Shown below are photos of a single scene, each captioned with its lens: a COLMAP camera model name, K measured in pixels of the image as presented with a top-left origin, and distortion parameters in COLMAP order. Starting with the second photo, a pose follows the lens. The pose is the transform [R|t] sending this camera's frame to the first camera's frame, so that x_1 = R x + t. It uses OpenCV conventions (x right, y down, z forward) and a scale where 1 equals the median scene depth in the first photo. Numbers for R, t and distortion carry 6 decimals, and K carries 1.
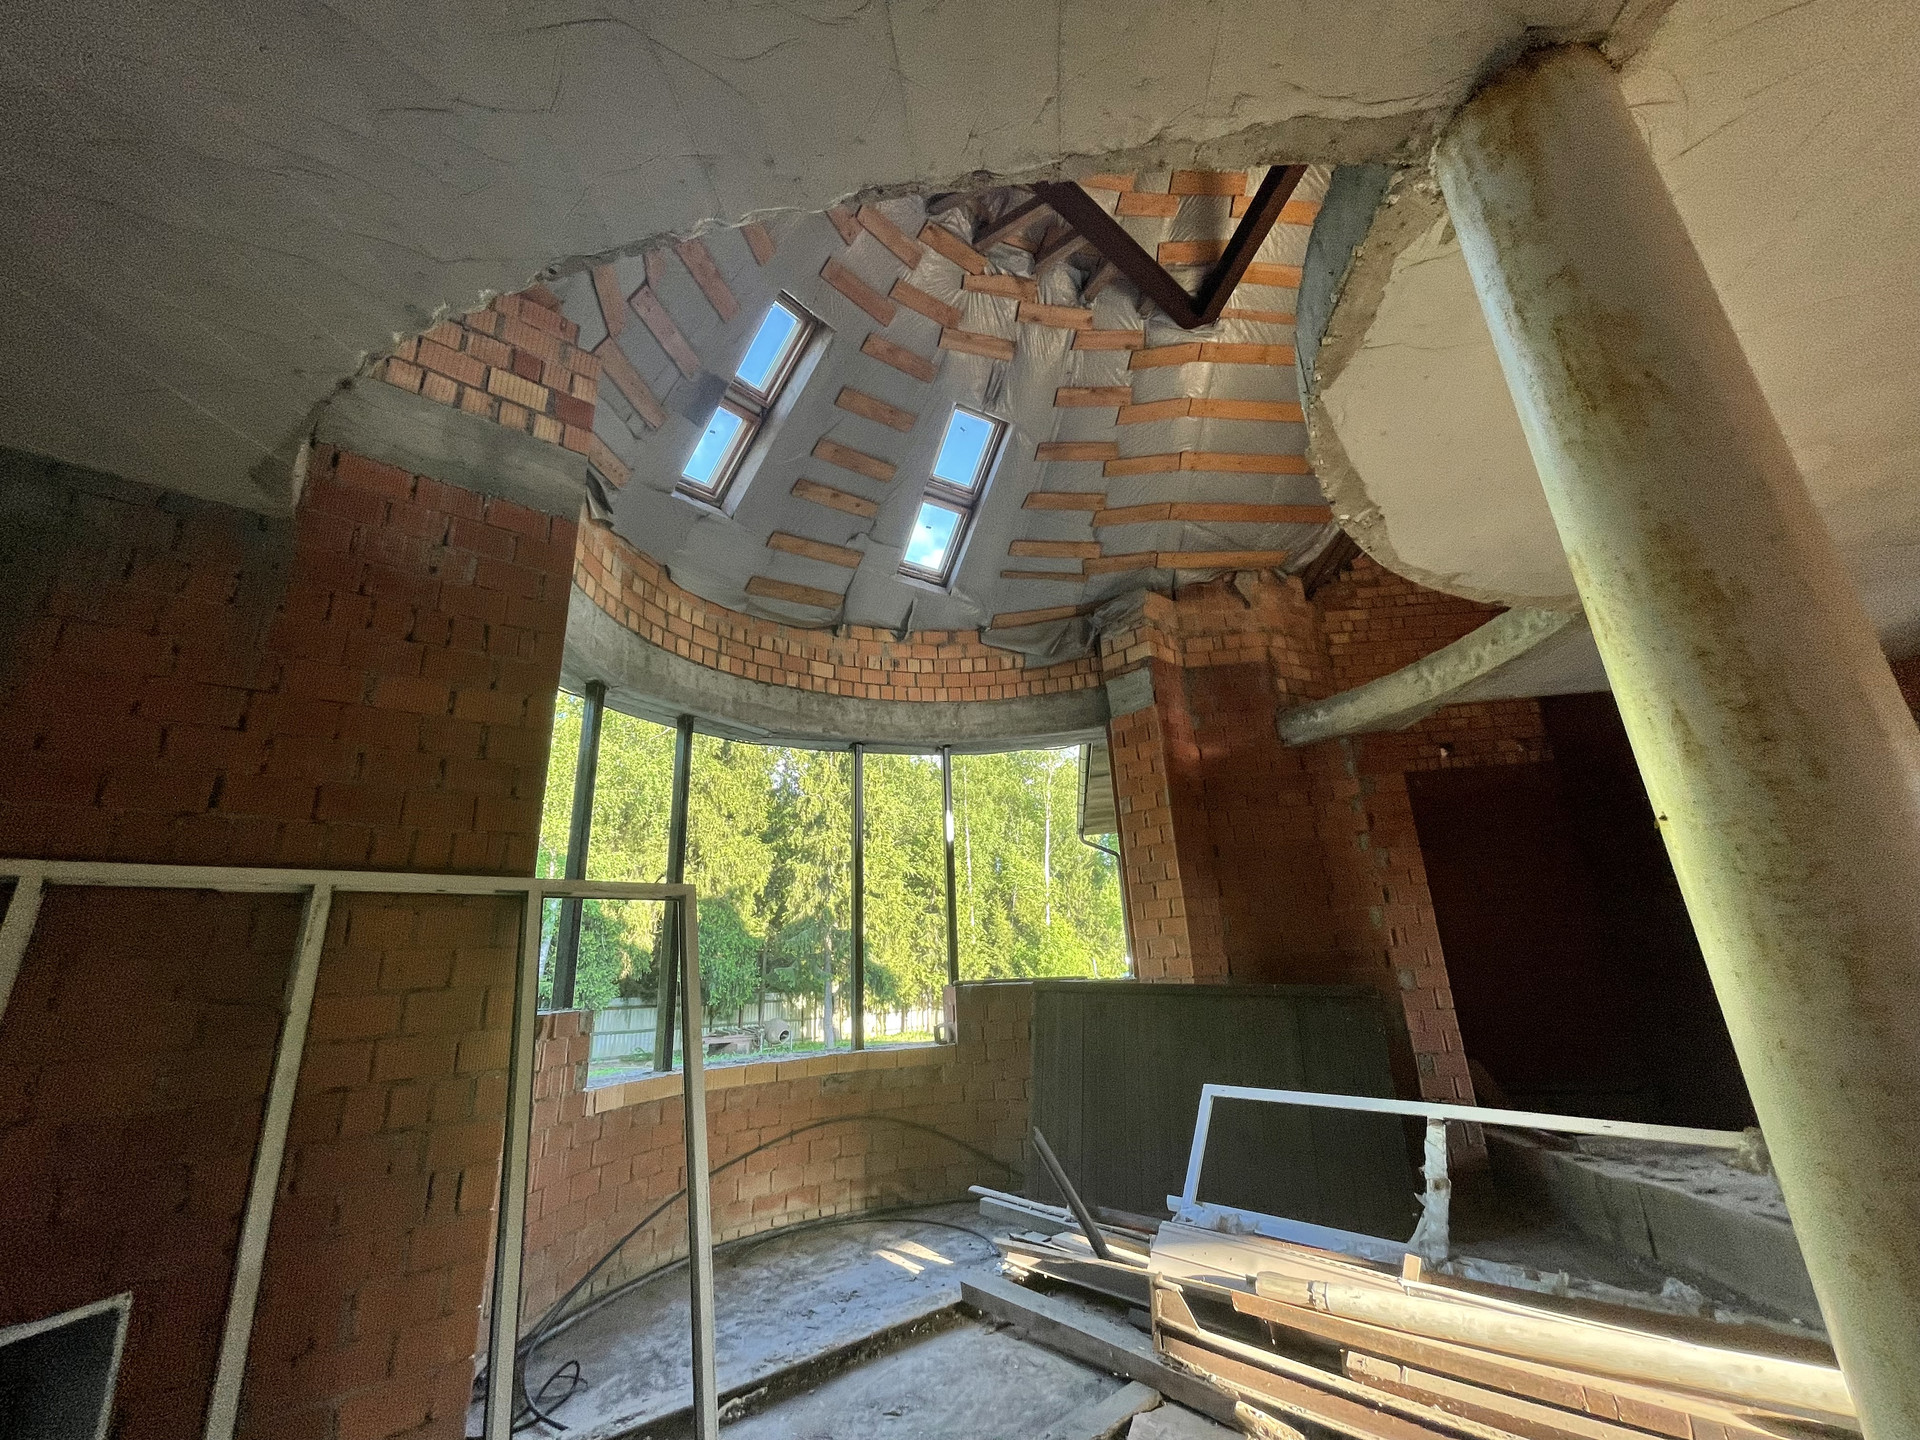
lens RADIAL K [[774.1, 0, 957.8], [0, 774.1, 714.3], [0, 0, 1]] dist [-0.003407, 0.000064]
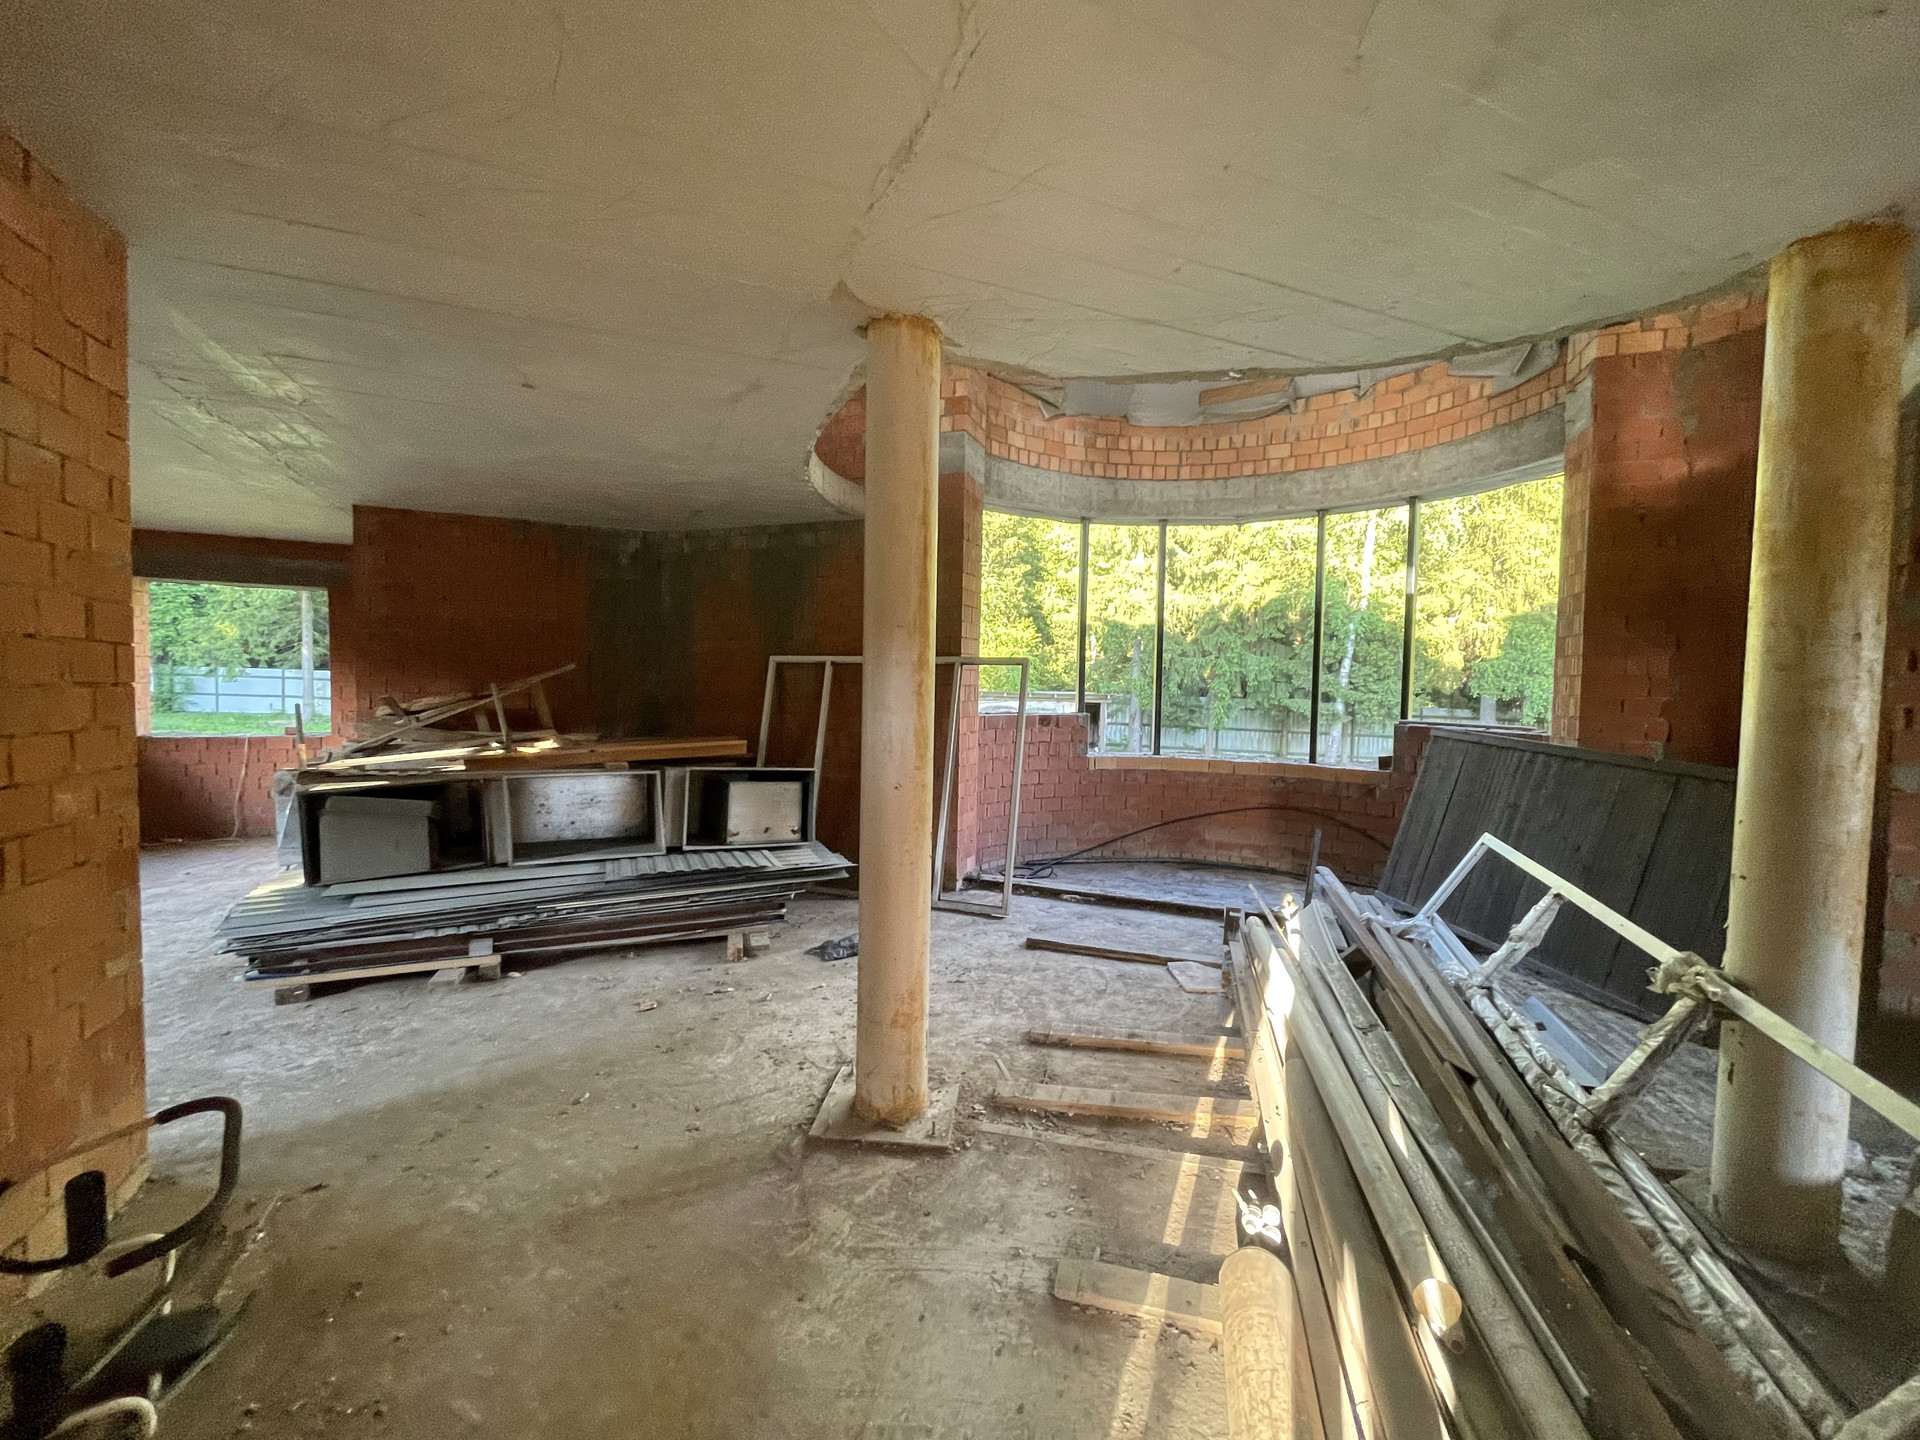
lens RADIAL K [[774.1, 0, 963.2], [0, 774.1, 715.3], [0, 0, 1]] dist [-0.003407, 0.000064]
pose [[0.484304, 0.089590, -0.870301, 0.643379], [0.235560, 0.944657, 0.228329, -0.061614], [0.842592, -0.315589, 0.436397, -0.011386]]
